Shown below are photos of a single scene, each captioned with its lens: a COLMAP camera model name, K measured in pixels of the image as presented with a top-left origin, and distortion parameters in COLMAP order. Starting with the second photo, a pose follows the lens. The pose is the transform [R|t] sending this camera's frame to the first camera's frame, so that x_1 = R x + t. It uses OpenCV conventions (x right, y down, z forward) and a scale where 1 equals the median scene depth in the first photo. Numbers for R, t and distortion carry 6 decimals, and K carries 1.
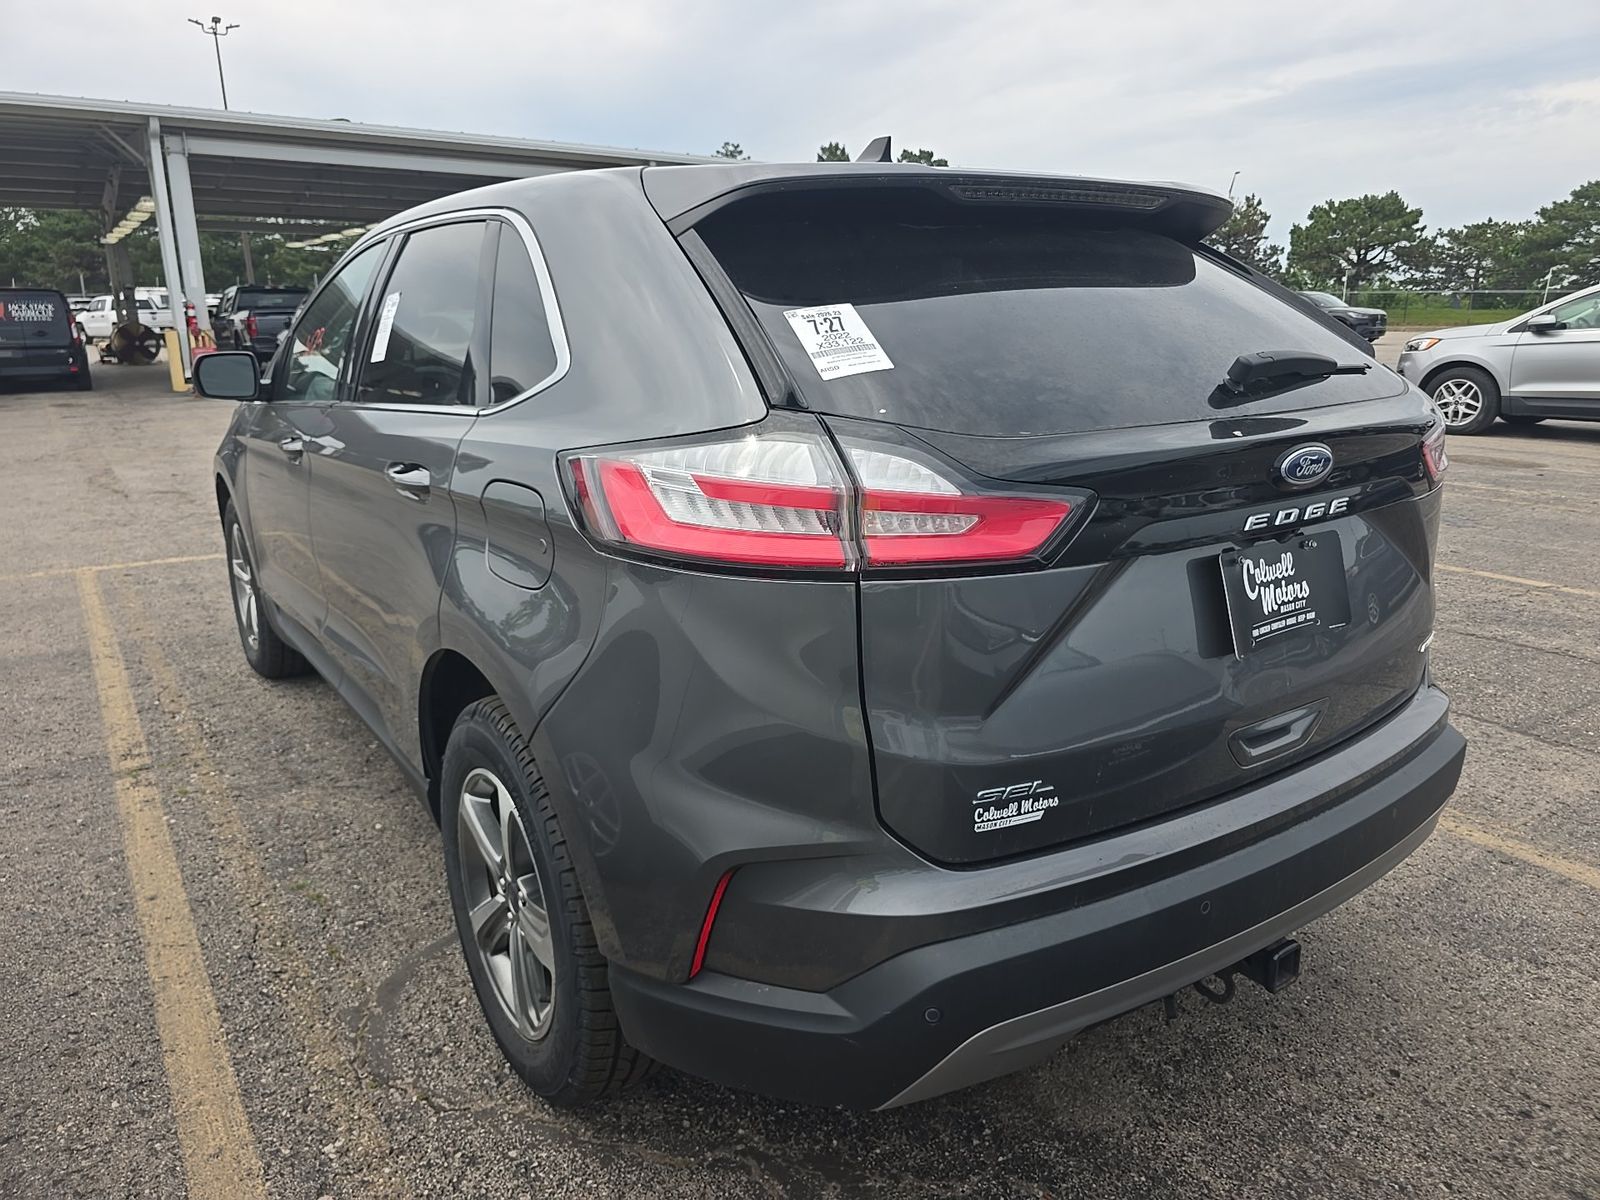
lens RADIAL K [[1107.4, 0, 800.0], [0, 1107.4, 600.0], [0, 0, 1]] dist [0.053881, -0.053153]
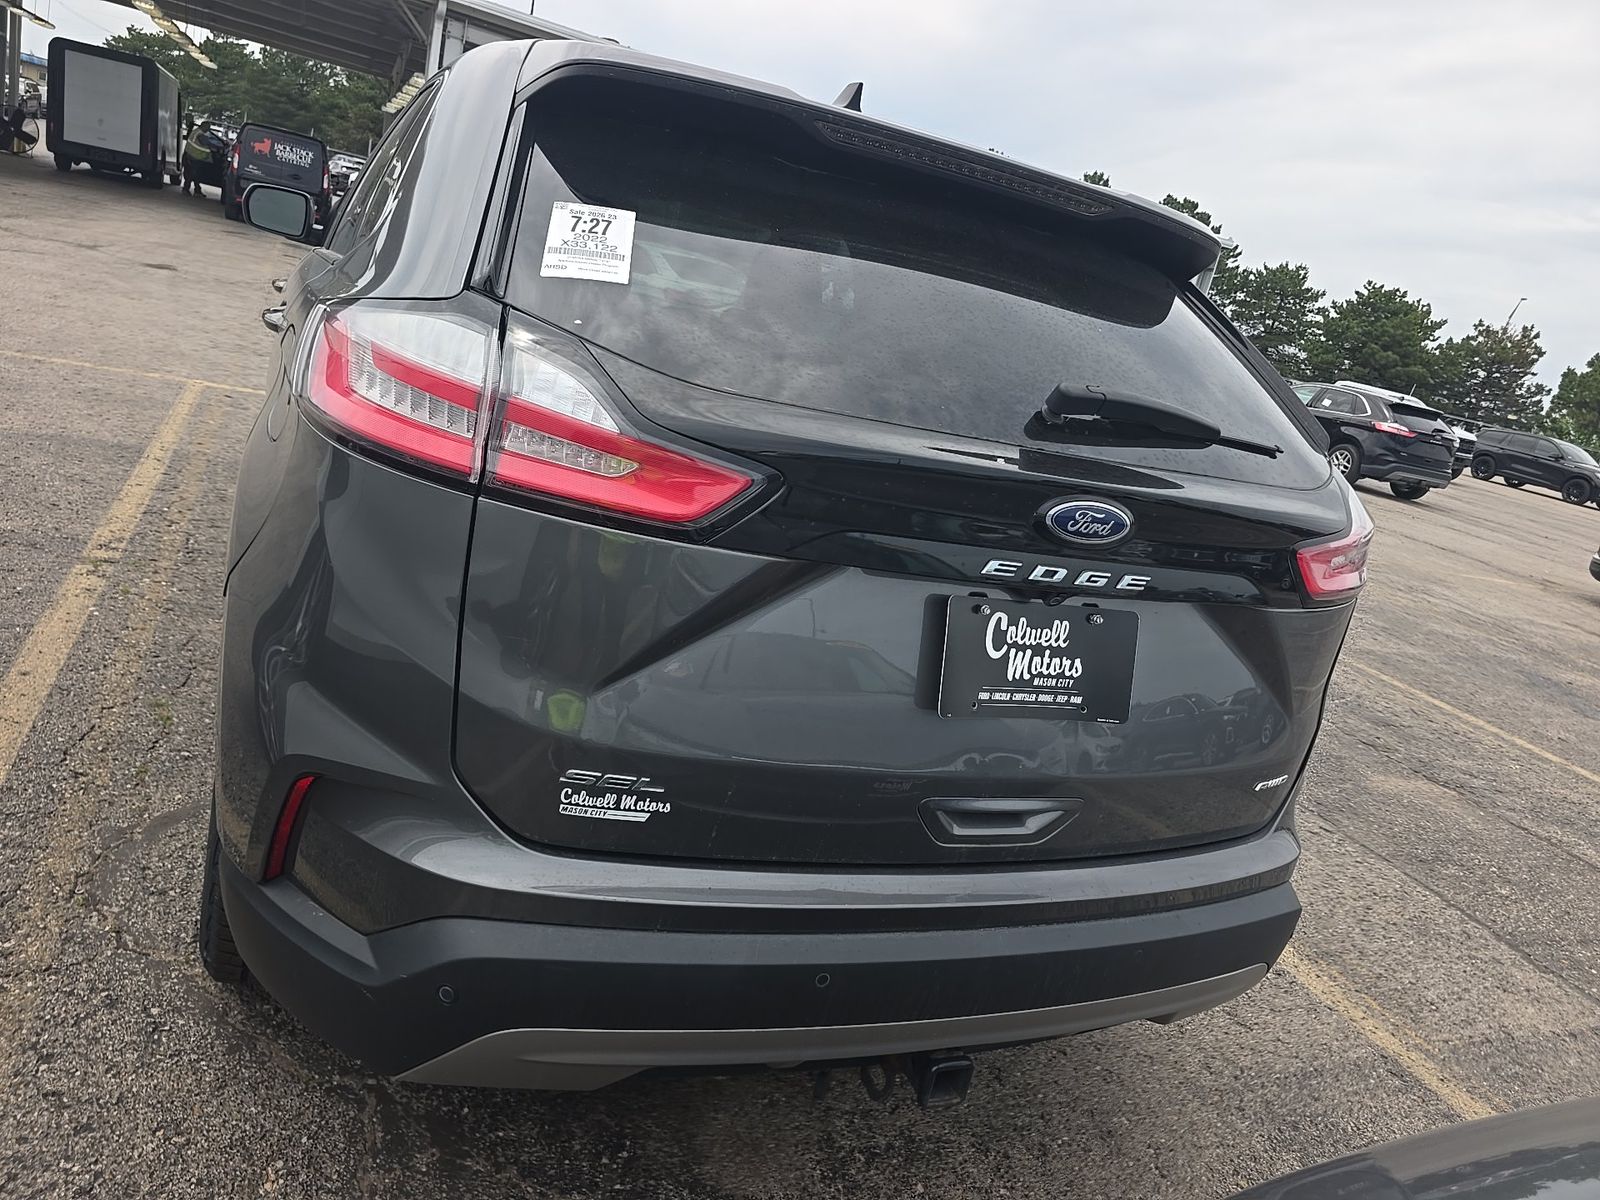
lens RADIAL K [[1107.4, 0, 800.0], [0, 1107.4, 600.0], [0, 0, 1]] dist [0.053881, -0.053153]
pose [[0.953104, 0.271044, -0.134643, 0.306940], [-0.270644, 0.962437, 0.021624, -0.018331], [0.135446, 0.015831, 0.990658, 0.109551]]
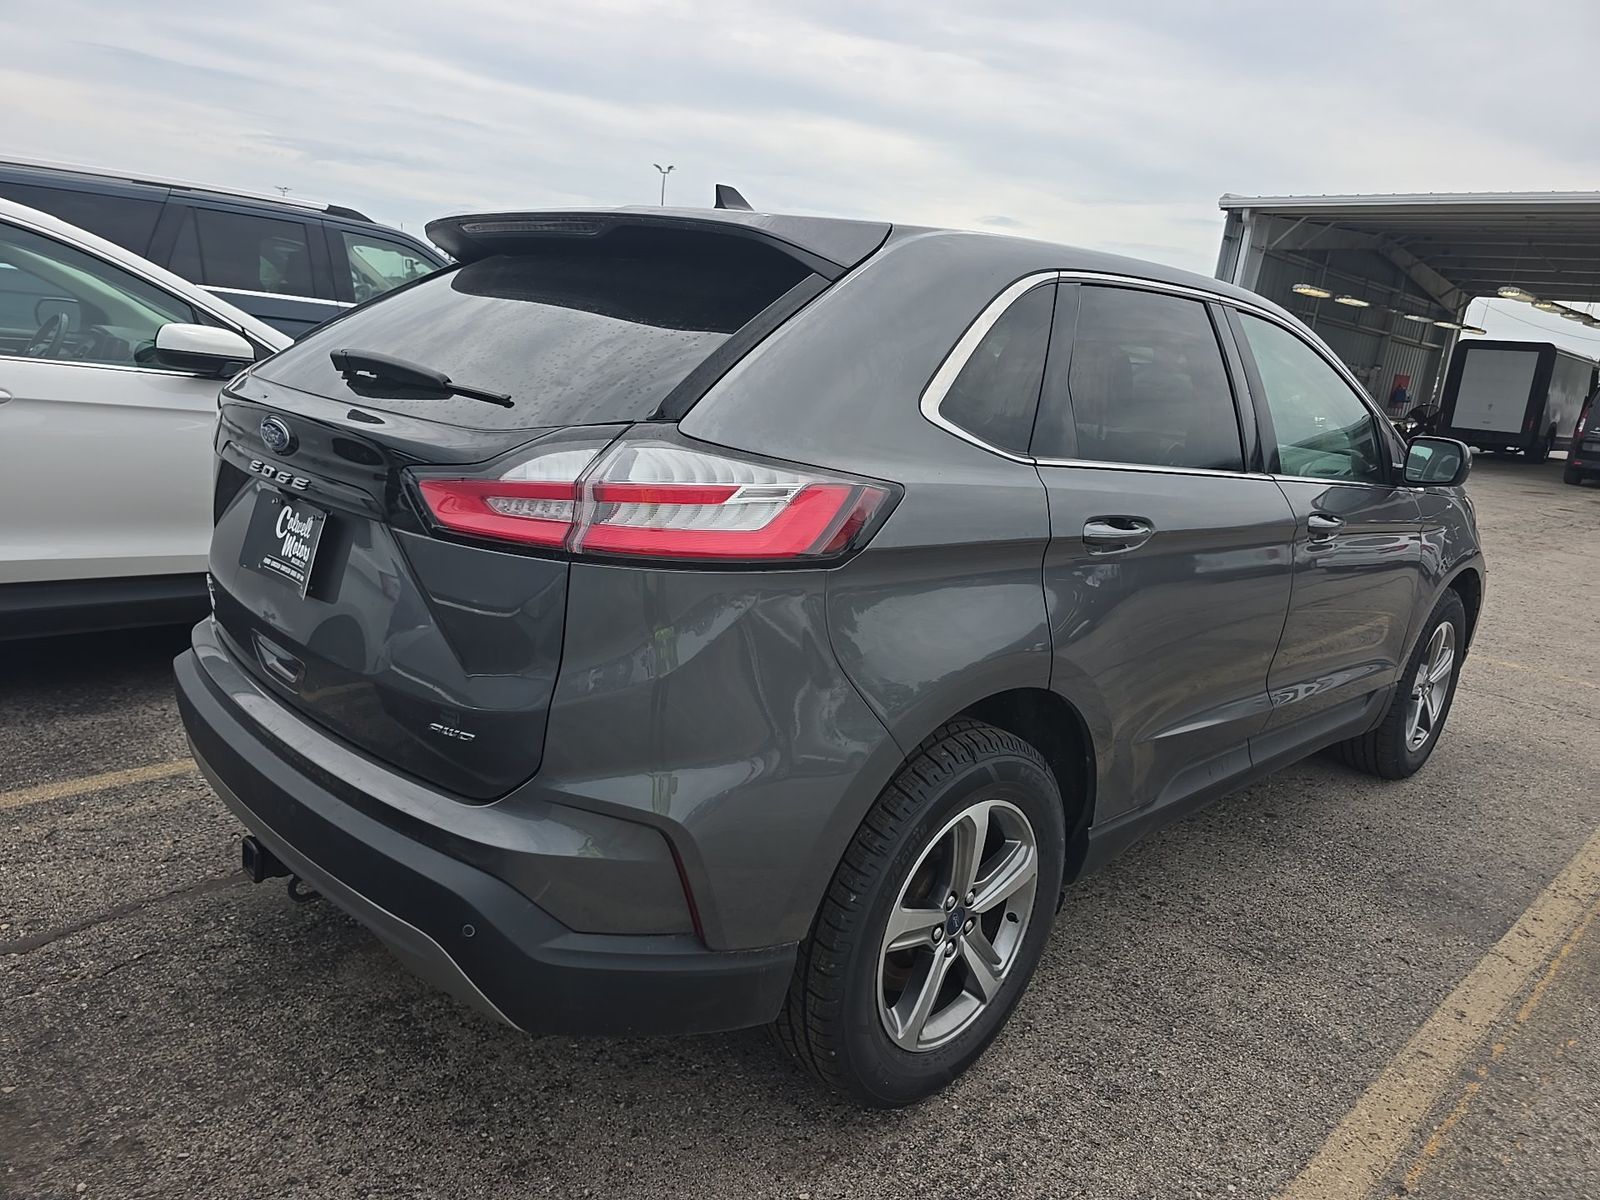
lens RADIAL K [[1116.9, 0, 800.0], [0, 1116.9, 600.0], [0, 0, 1]] dist [0.062669, -0.064555]
pose [[0.139774, 0.252675, -0.957402, 1.421643], [-0.341073, 0.920008, 0.193012, -0.312921], [0.929587, 0.299566, 0.214774, 1.078845]]
